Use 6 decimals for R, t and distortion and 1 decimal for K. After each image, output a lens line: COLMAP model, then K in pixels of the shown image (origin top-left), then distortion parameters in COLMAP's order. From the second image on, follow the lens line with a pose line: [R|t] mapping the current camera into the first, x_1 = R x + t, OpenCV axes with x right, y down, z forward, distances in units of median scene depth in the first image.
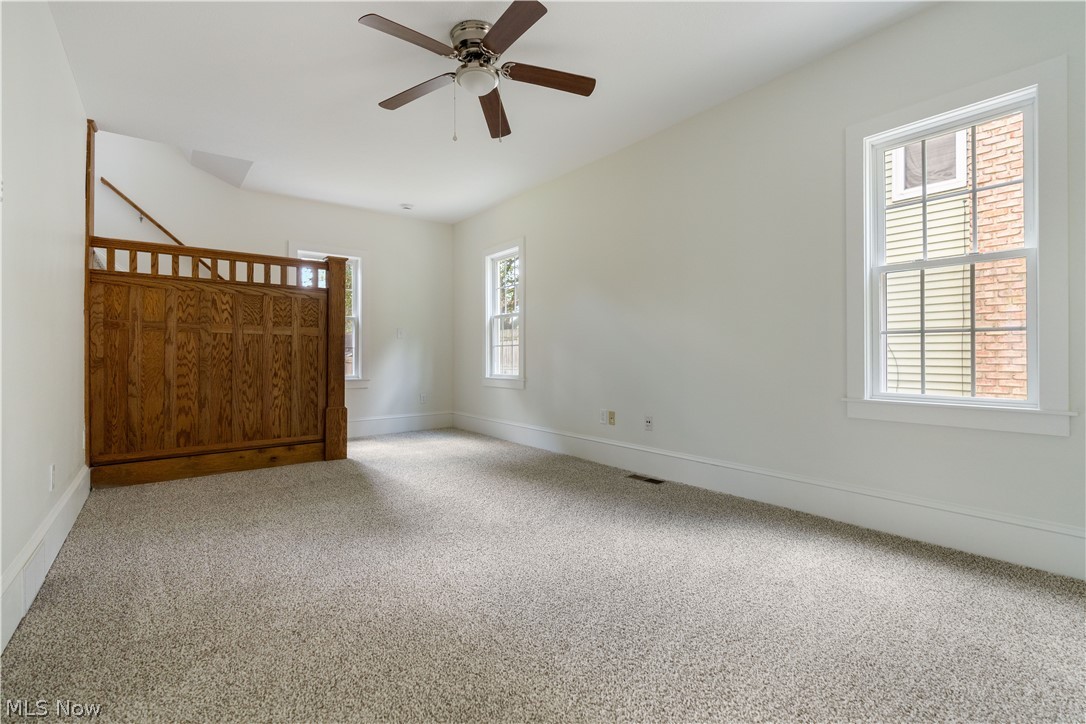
lens RADIAL K [[493.8, 0, 546.3], [0, 493.8, 351.6], [0, 0, 1]] dist [-0.002032, -0.000414]
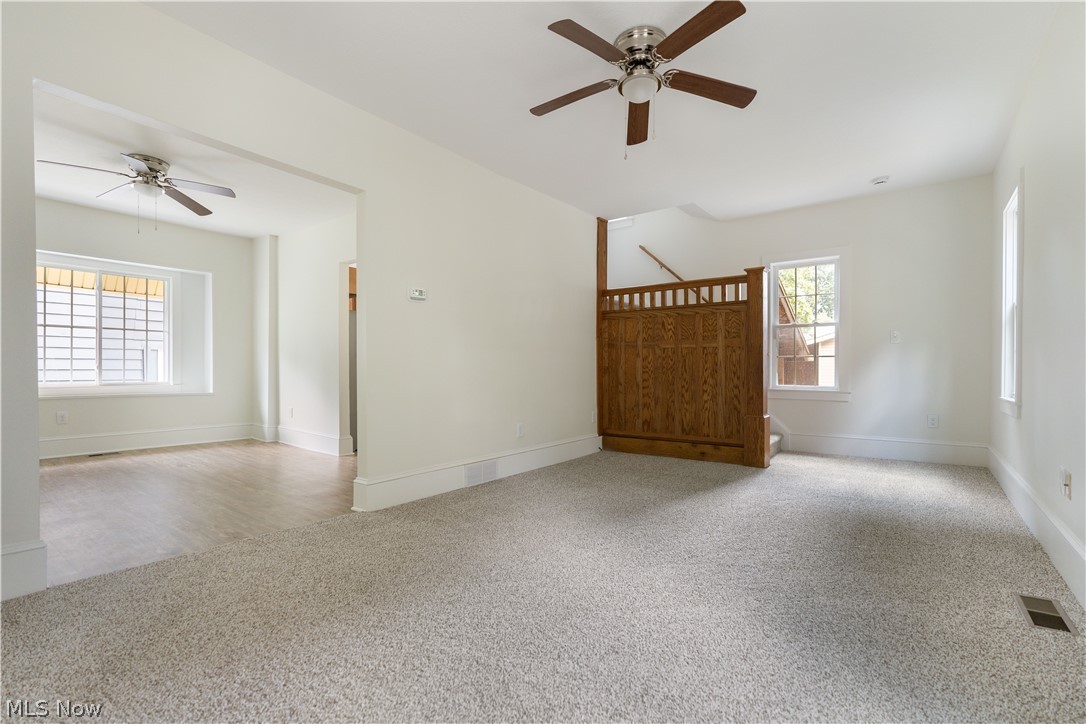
lens RADIAL K [[493.8, 0, 547.5], [0, 493.8, 371.3], [0, 0, 1]] dist [-0.002032, -0.000414]
pose [[0.269835, 0.008091, -0.962872, 0.480672], [0.009312, 0.999896, 0.011011, 0.006362], [0.962861, -0.011938, 0.269732, 0.344160]]
